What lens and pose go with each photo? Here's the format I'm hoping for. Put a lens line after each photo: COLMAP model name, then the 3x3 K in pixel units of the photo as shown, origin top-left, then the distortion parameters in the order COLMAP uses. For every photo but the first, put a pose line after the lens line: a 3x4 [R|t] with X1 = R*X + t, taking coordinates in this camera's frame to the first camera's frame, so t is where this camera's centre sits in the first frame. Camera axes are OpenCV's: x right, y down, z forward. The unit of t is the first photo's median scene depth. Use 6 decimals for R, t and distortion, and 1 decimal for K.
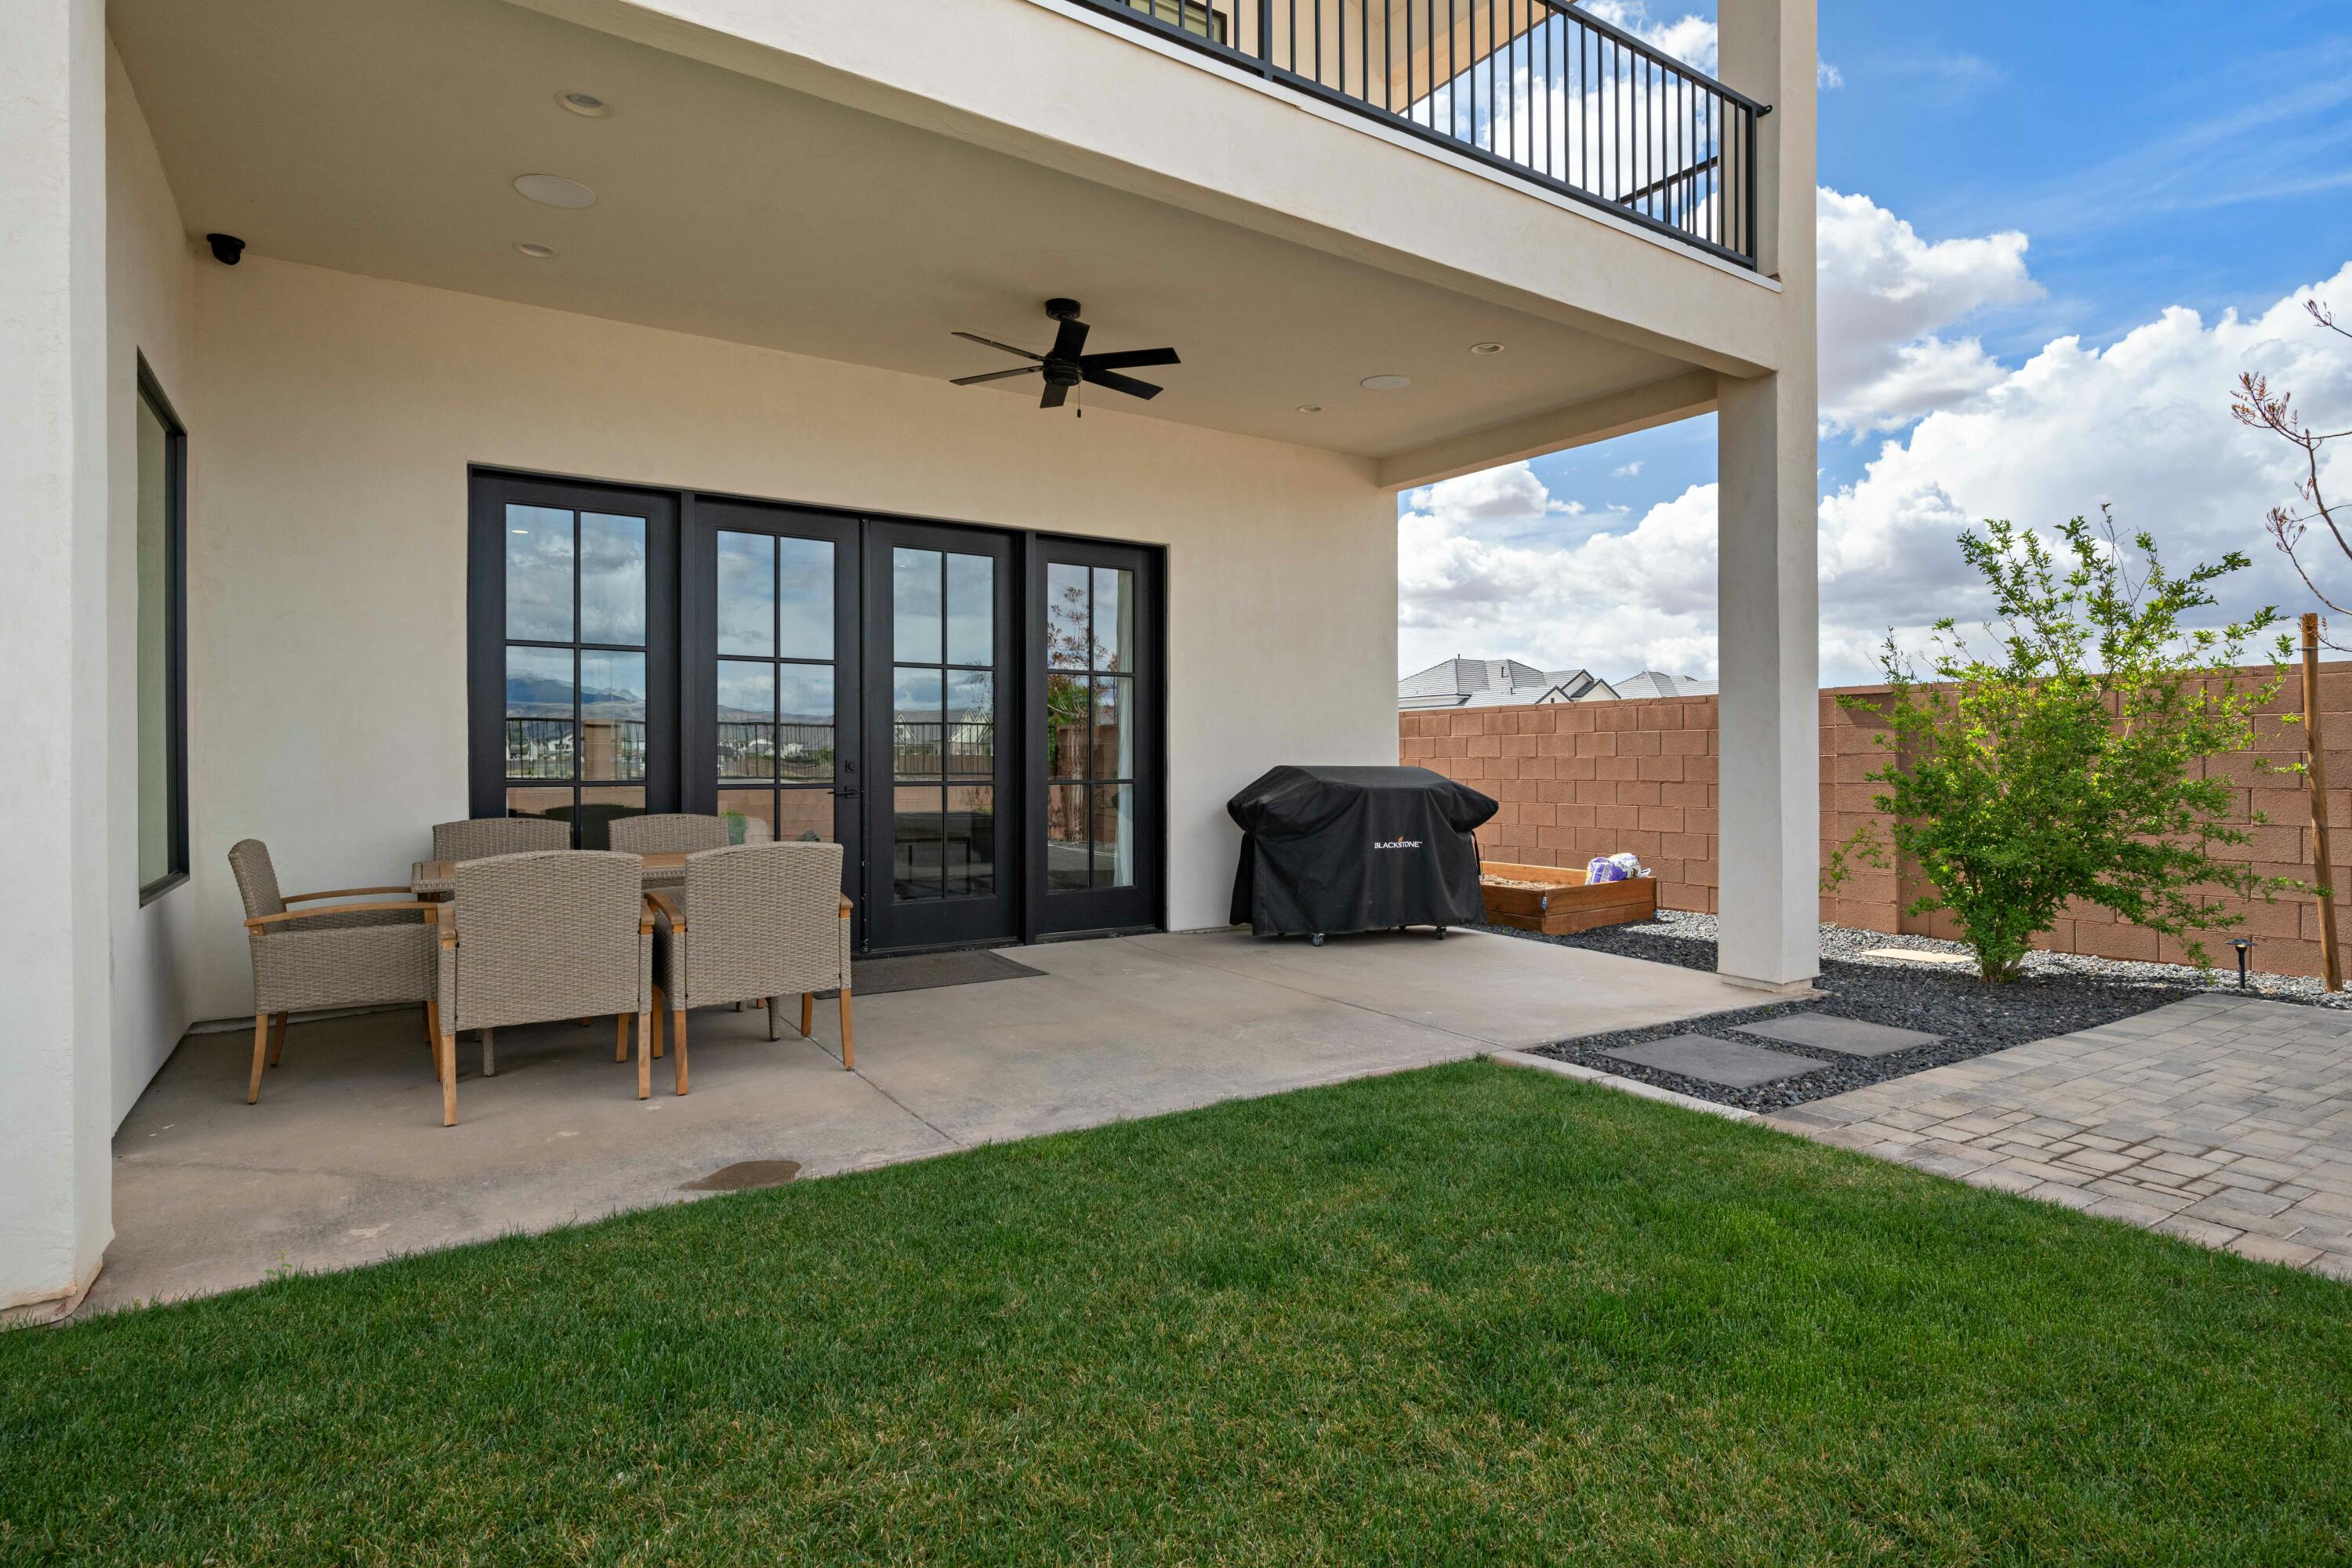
lens RADIAL K [[1220.5, 0, 1177.5], [0, 1220.5, 757.7], [0, 0, 1]] dist [0.001562, 0.000608]
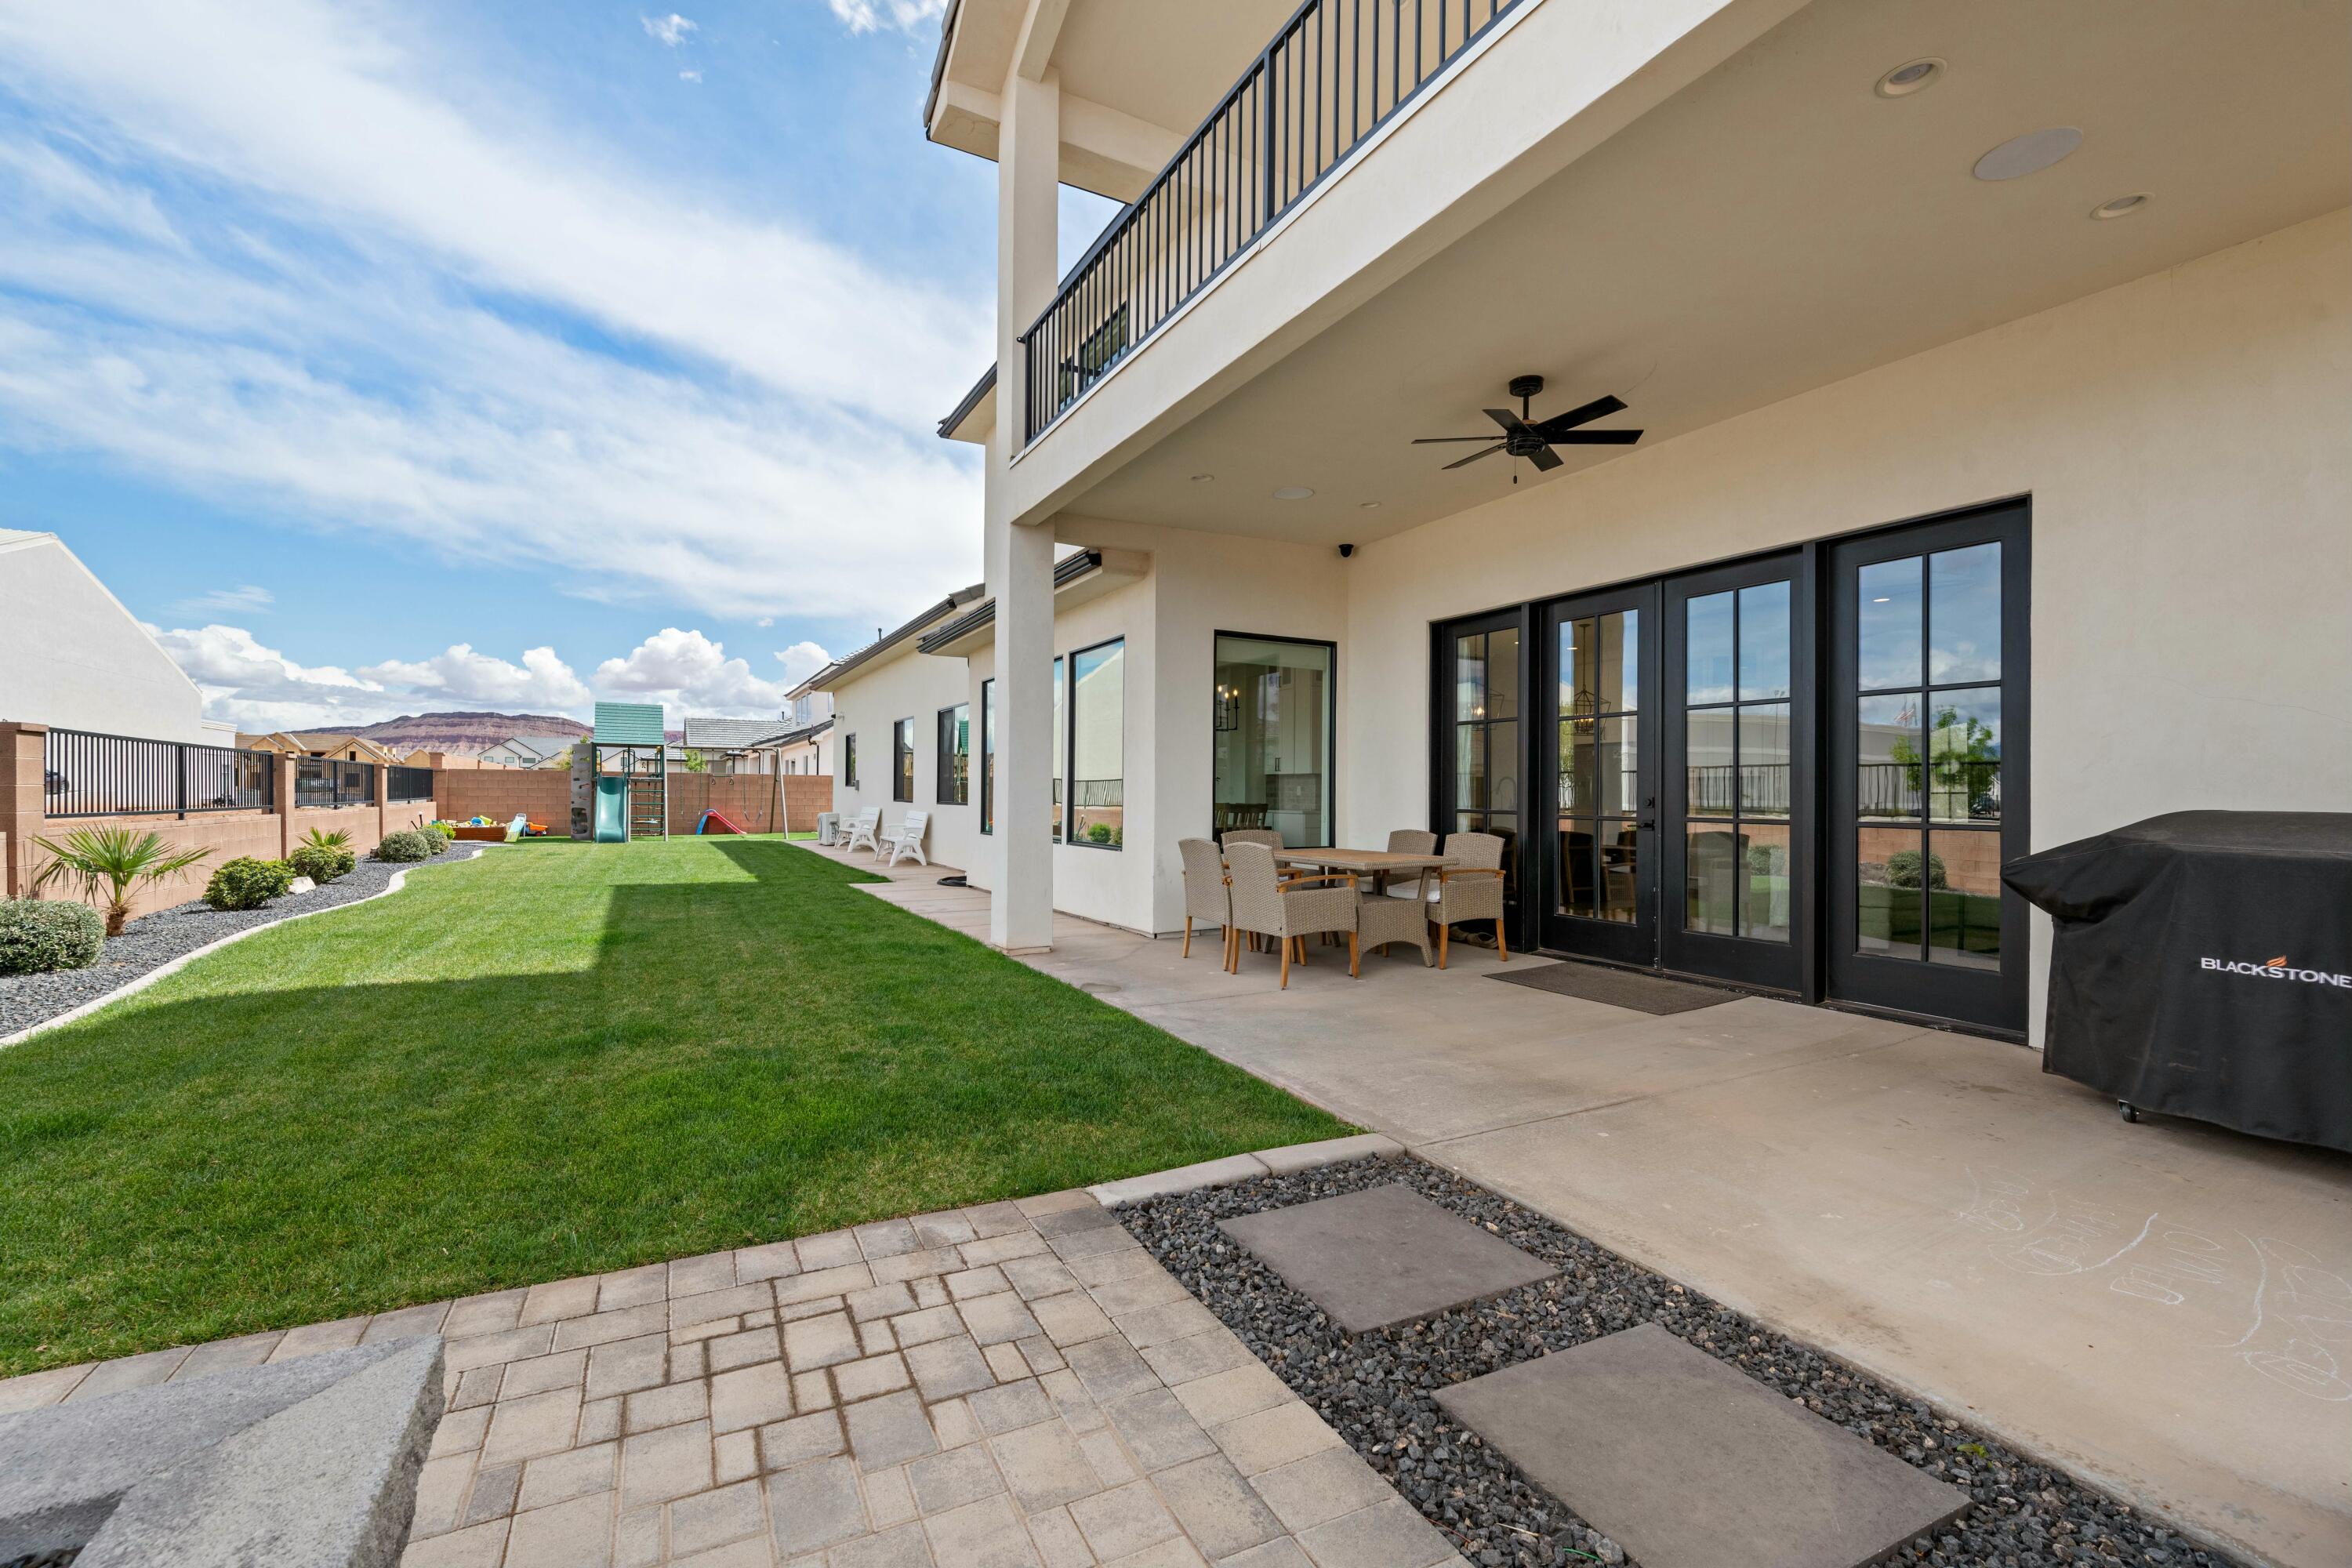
lens RADIAL K [[976.8, 0, 1184.0], [0, 976.8, 788.7], [0, 0, 1]] dist [-0.000848, -0.000065]
pose [[-0.094689, -0.005534, -0.995492, 0.817239], [-0.002857, 0.999982, -0.005287, 0.000257], [0.995503, 0.002344, -0.094703, 0.787986]]
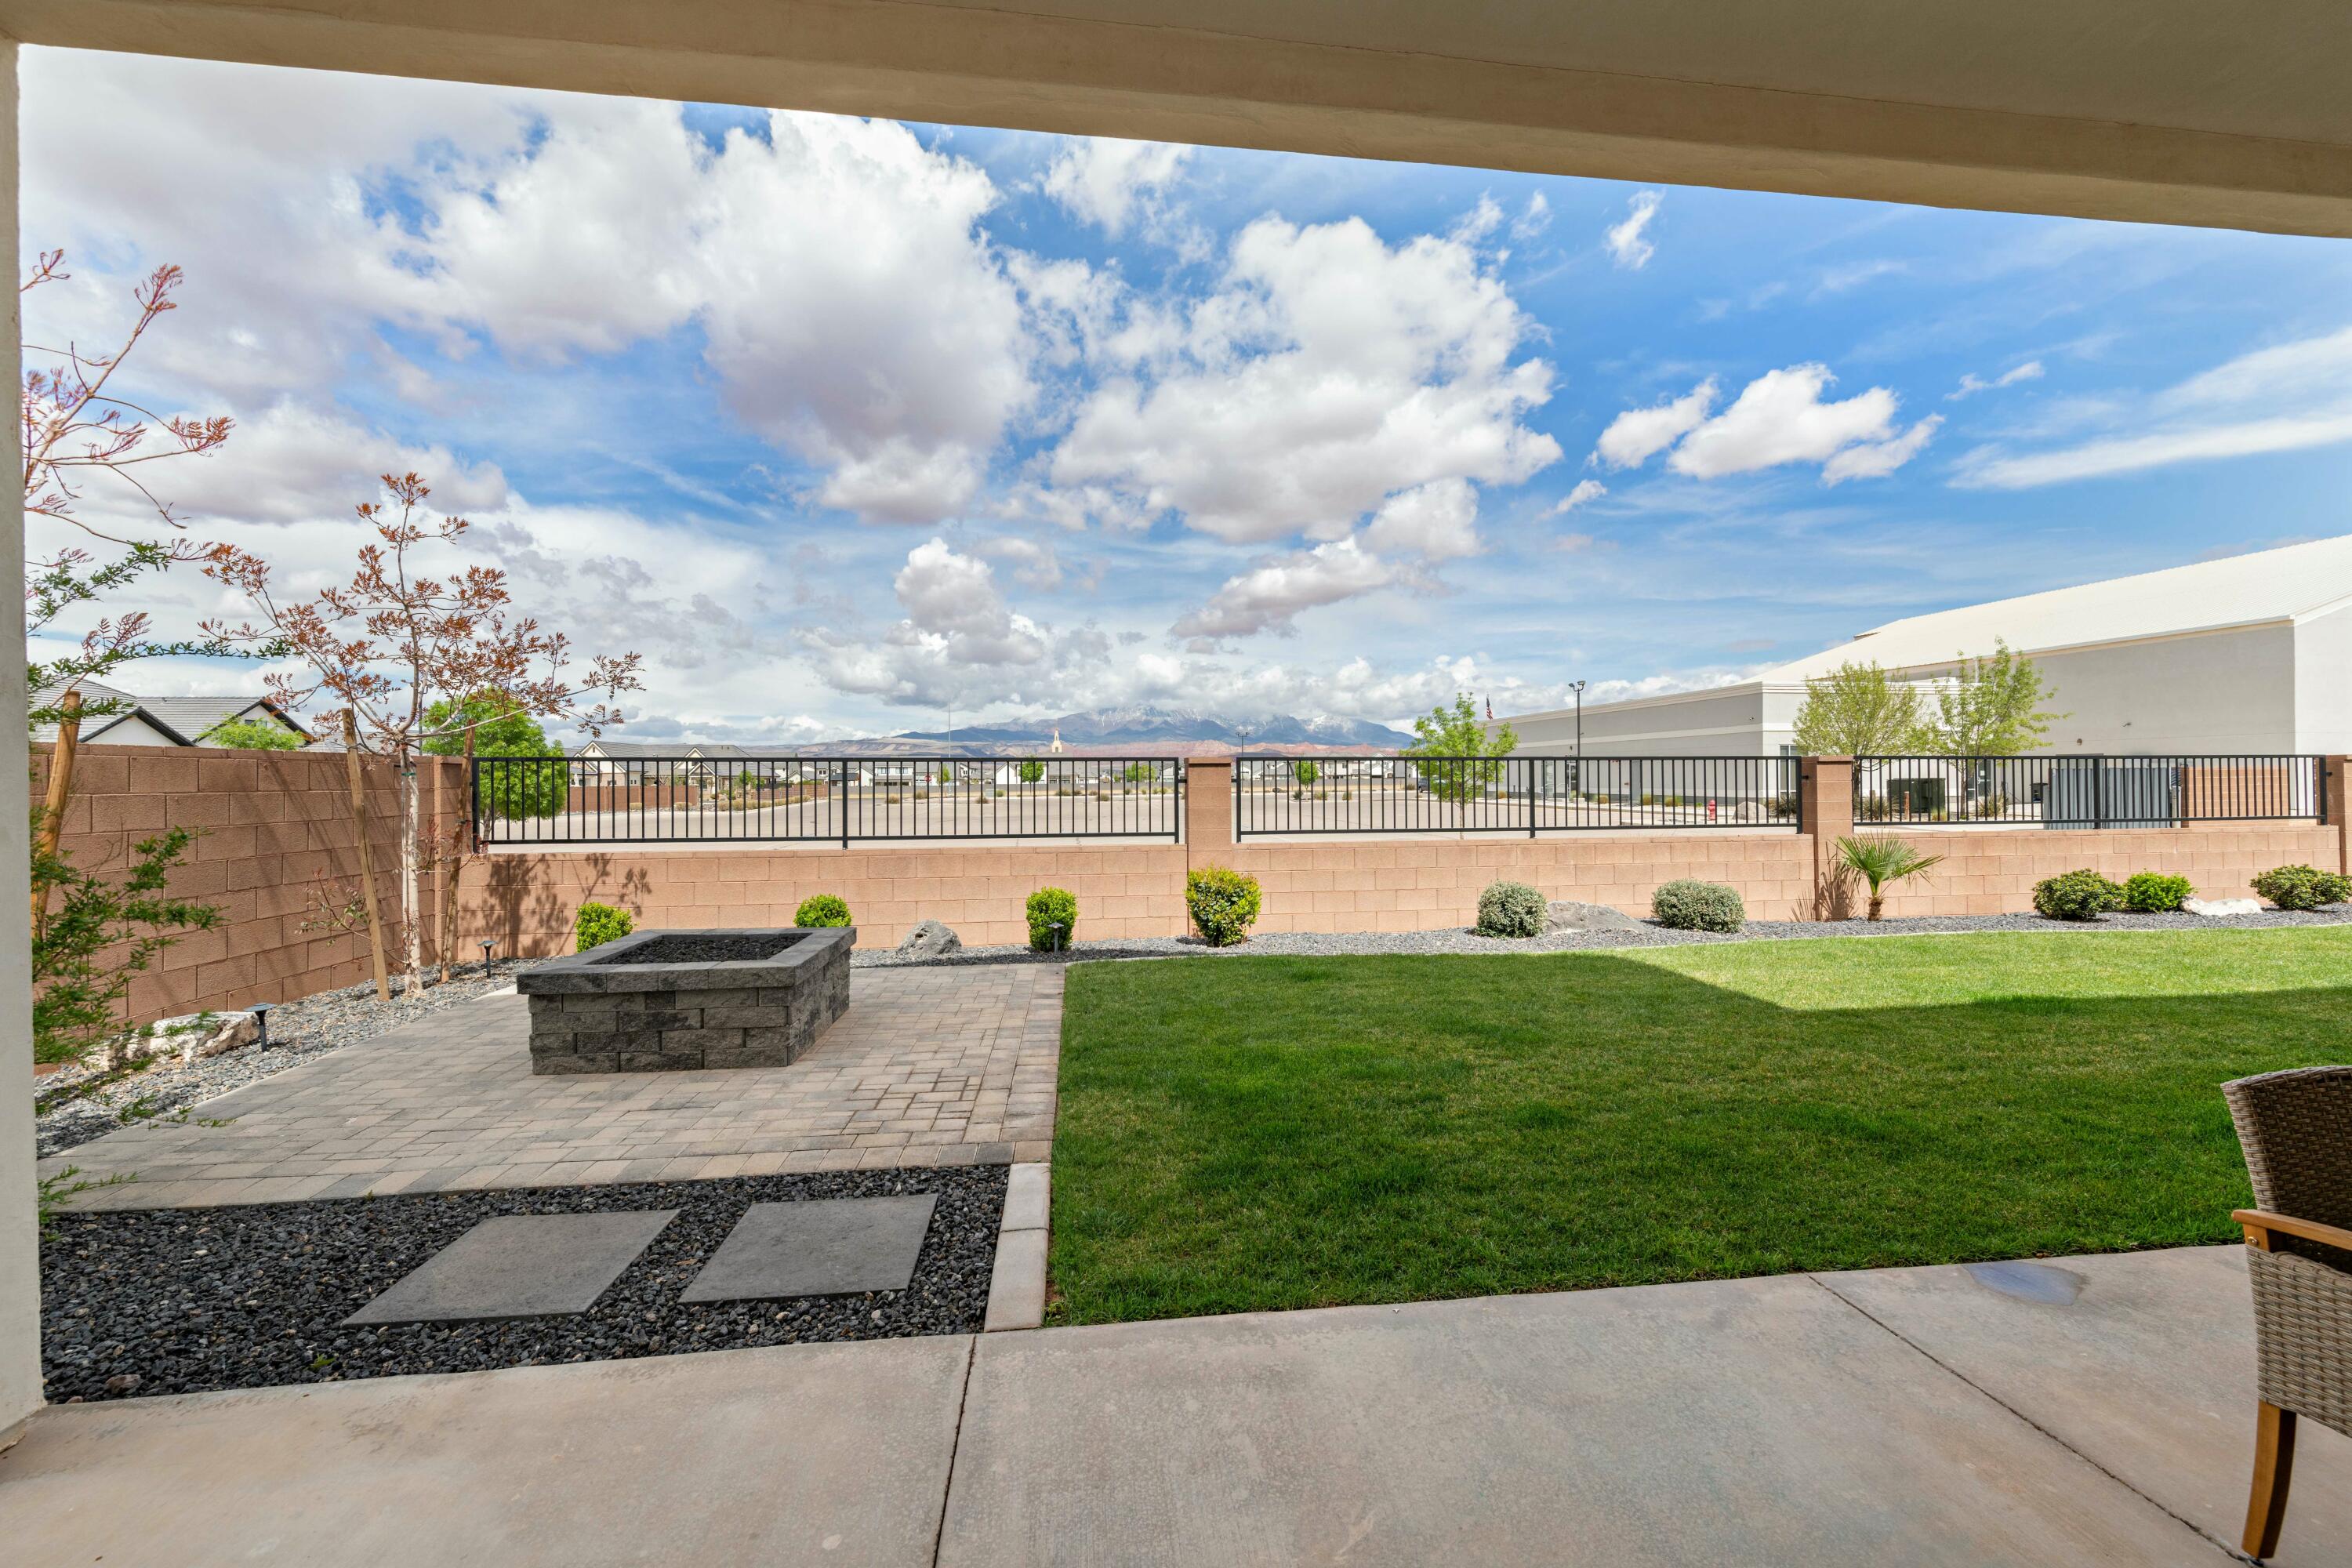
lens RADIAL K [[976.8, 0, 1184.0], [0, 976.8, 788.7], [0, 0, 1]] dist [-0.000848, -0.000065]
pose [[-0.894883, 0.003462, 0.446287, -0.056649], [0.006761, 0.999960, 0.005799, -0.044763], [-0.446249, 0.008207, -0.894871, 1.225866]]
